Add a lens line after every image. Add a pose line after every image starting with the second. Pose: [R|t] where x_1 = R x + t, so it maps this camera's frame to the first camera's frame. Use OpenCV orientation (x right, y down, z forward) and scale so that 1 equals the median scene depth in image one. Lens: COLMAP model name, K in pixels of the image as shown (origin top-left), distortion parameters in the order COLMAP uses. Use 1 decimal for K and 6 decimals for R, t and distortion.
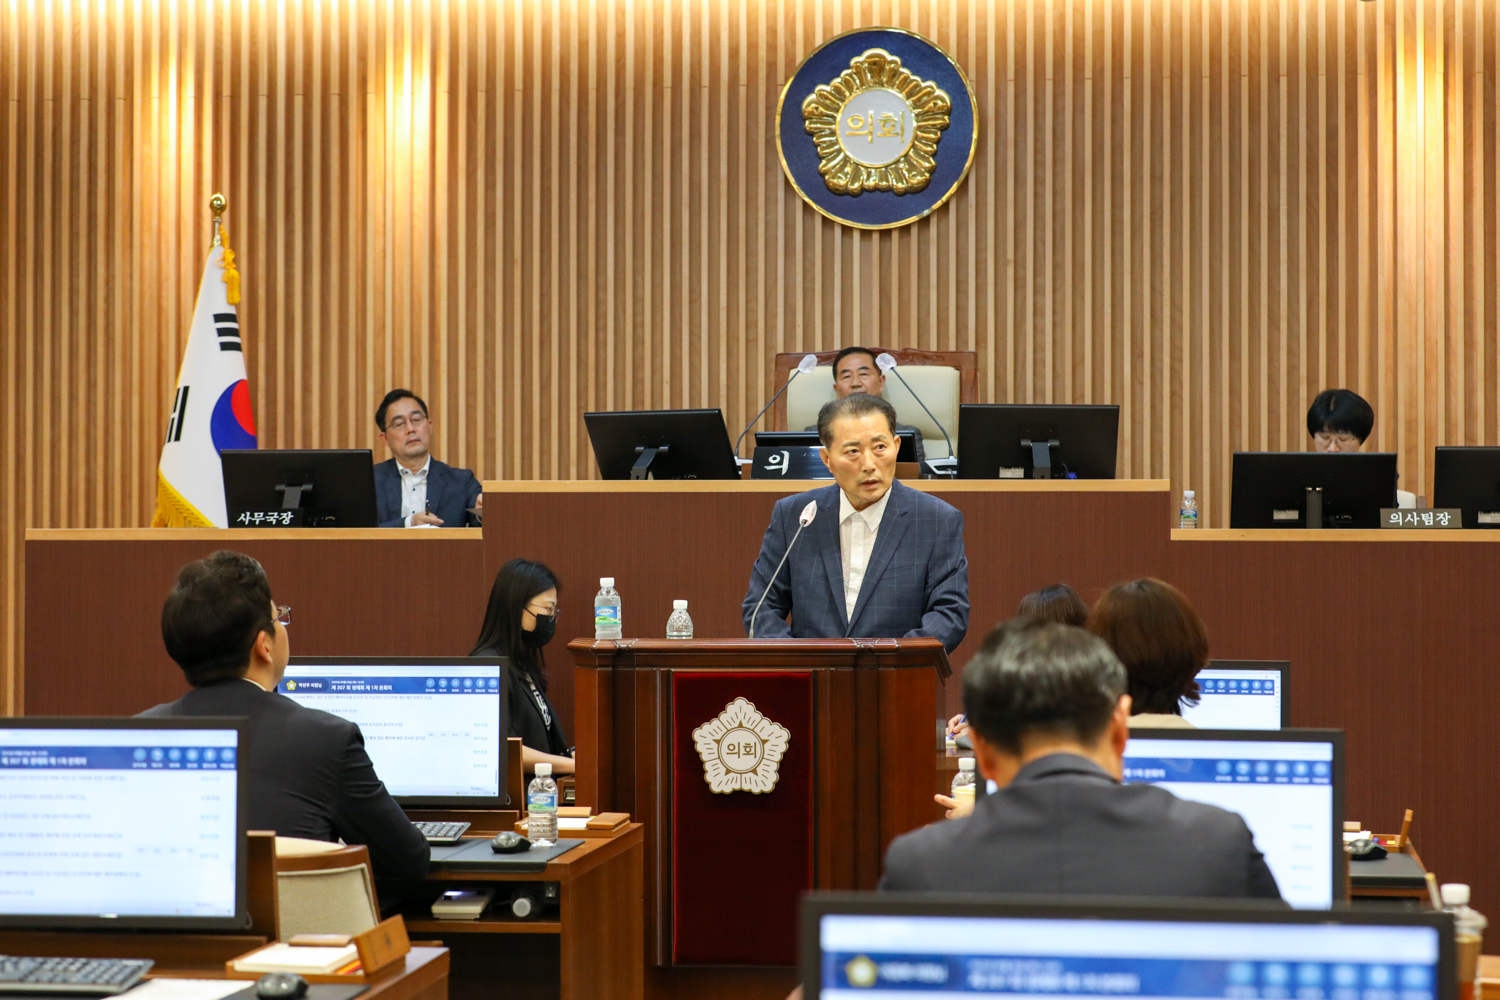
lens RADIAL K [[2522.0, 0, 684.4], [0, 2522.0, 494.6], [0, 0, 1]] dist [-0.019174, 0.000000]
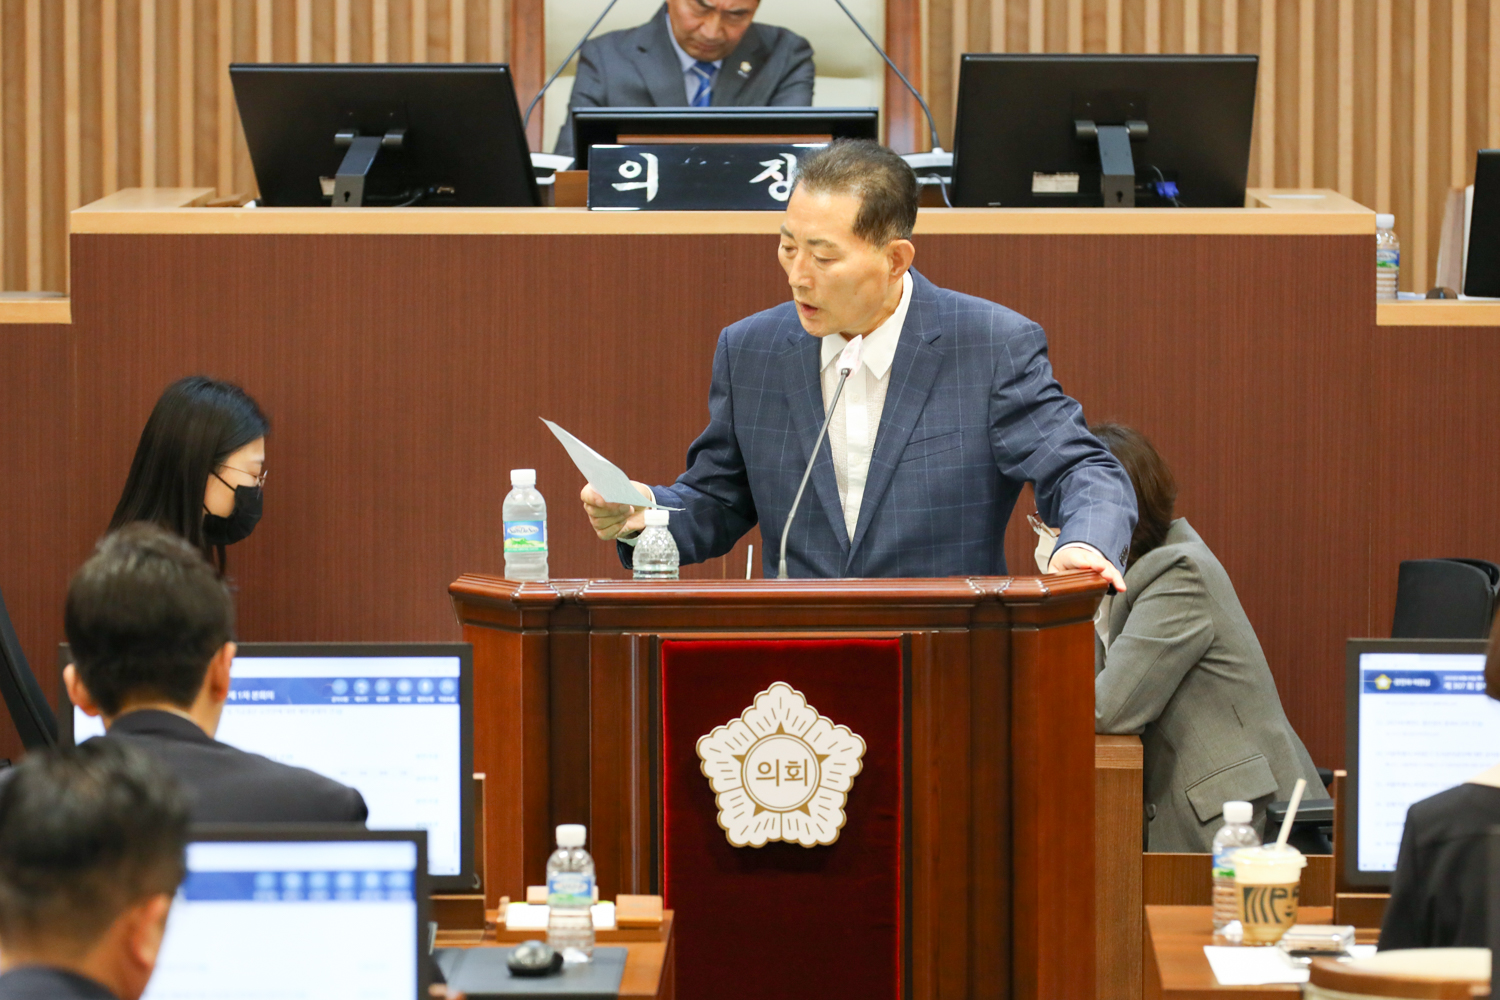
lens RADIAL K [[7147.6, 0, 749.7], [0, 7147.6, 501.6], [0, 0, 1]] dist [-0.141265, 0.000000]
pose [[0.981207, -0.011917, 0.192588, -0.300102], [-0.008065, 0.994686, 0.102637, -0.129168], [-0.192788, -0.102261, 0.975897, -0.595106]]
